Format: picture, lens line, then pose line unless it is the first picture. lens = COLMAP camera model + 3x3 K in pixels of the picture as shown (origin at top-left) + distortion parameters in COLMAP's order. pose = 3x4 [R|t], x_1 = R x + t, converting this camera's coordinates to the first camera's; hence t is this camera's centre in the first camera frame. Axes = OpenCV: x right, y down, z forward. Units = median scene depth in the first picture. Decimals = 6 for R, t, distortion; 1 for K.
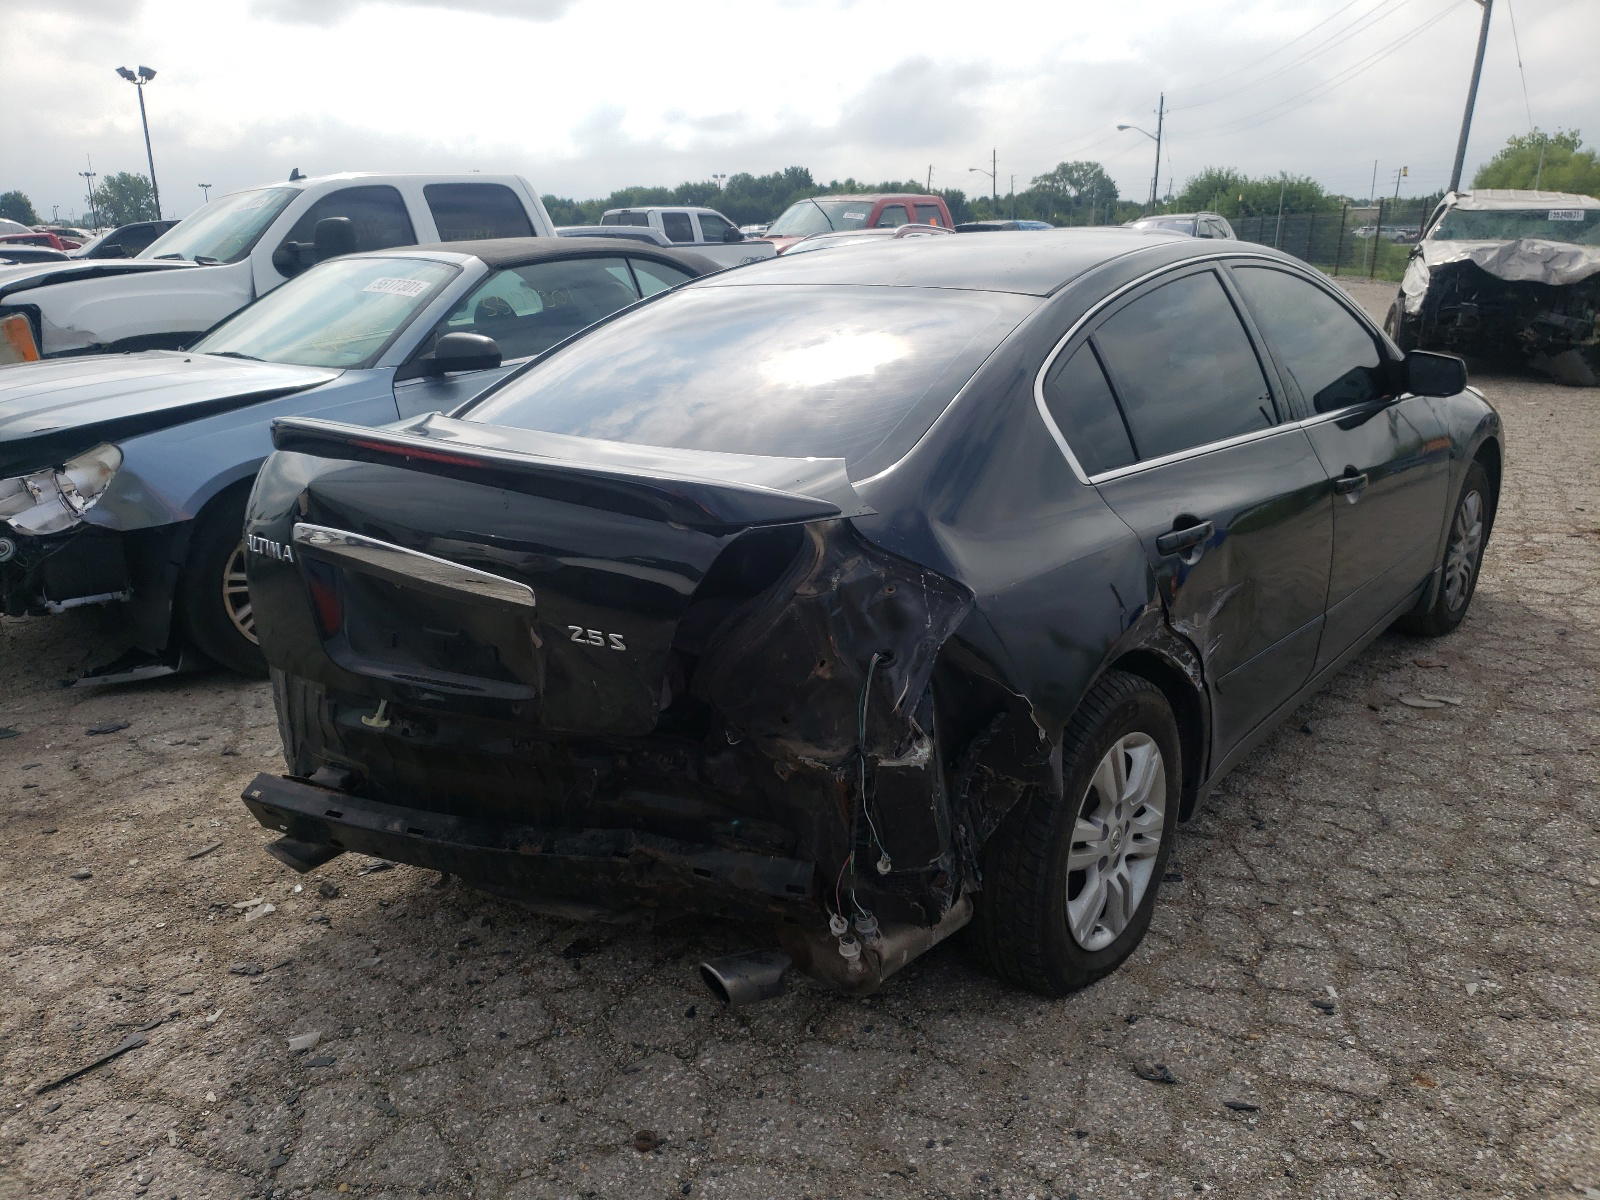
lens RADIAL K [[1198.7, 0, 806.3], [0, 1198.7, 550.3], [0, 0, 1]] dist [0.009621, 0.005408]
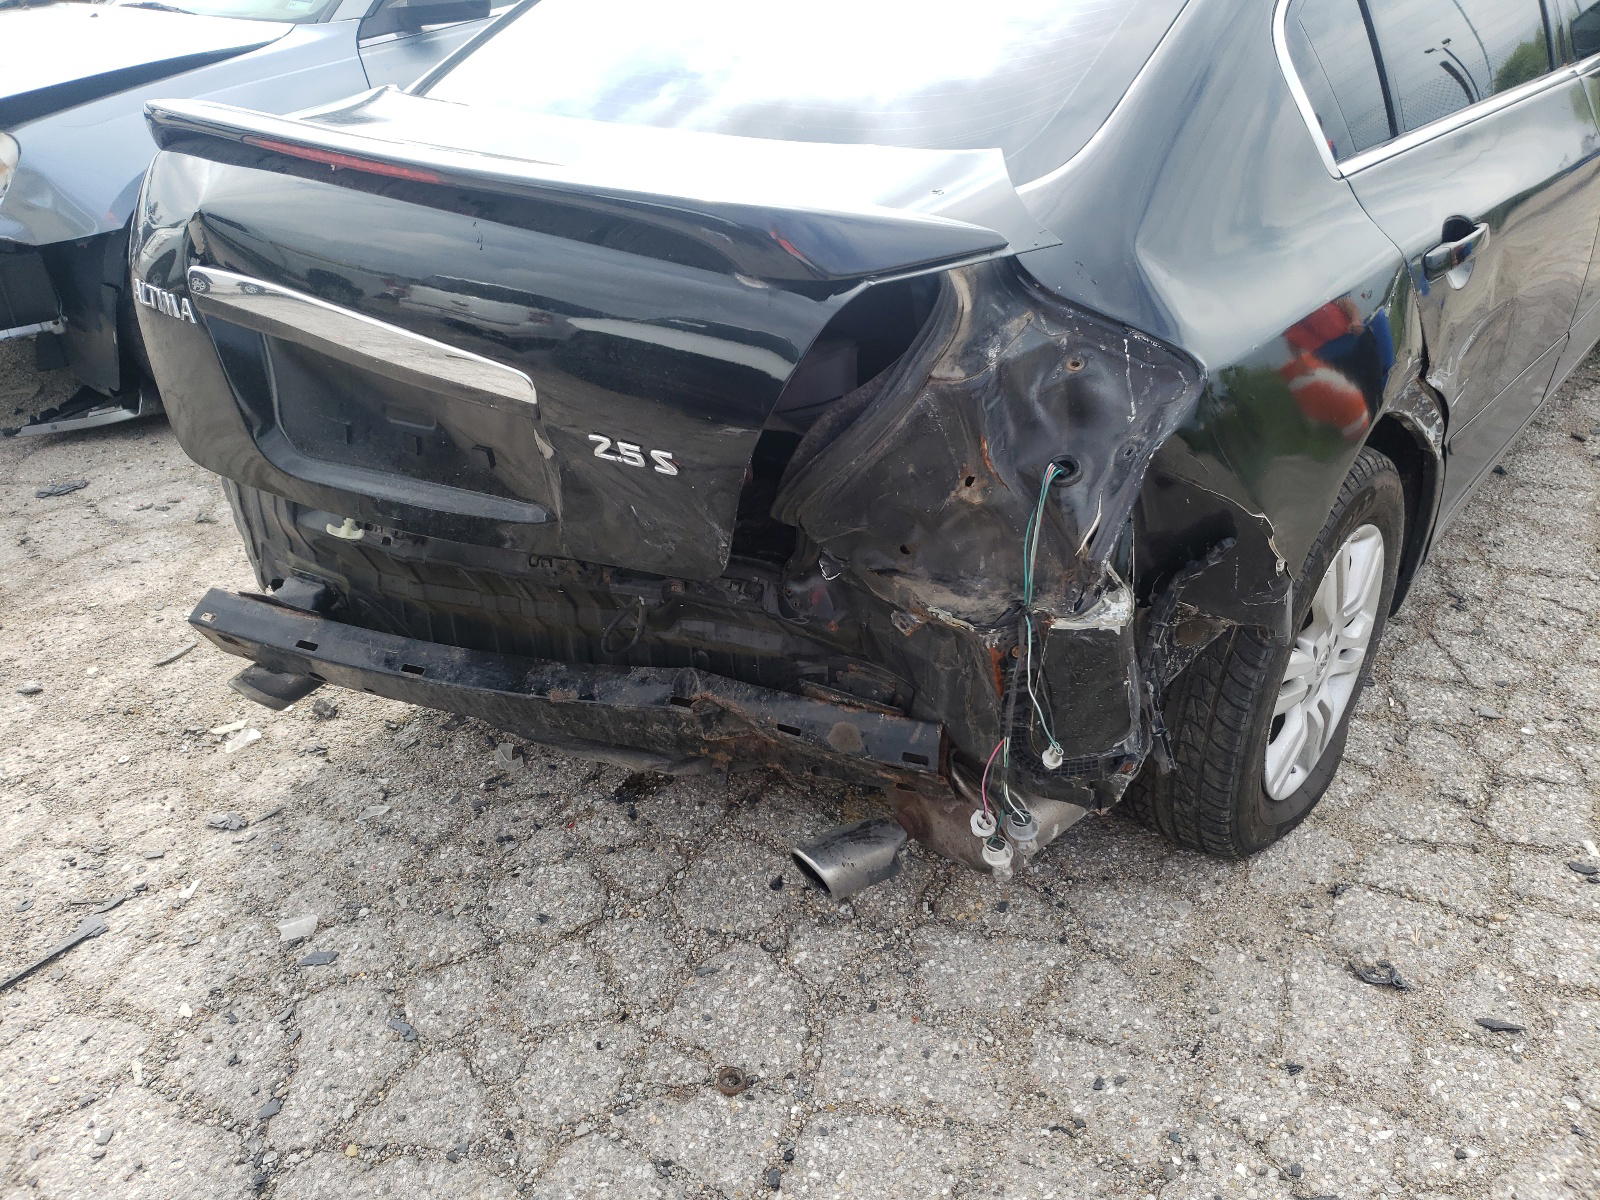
lens RADIAL K [[1198.7, 0, 806.3], [0, 1198.7, 550.3], [0, 0, 1]] dist [0.009621, 0.005408]
pose [[0.999431, -0.010723, -0.031966, -0.049974], [0.018877, 0.963518, 0.266976, -0.042025], [0.027937, -0.267428, 0.963173, 0.300551]]
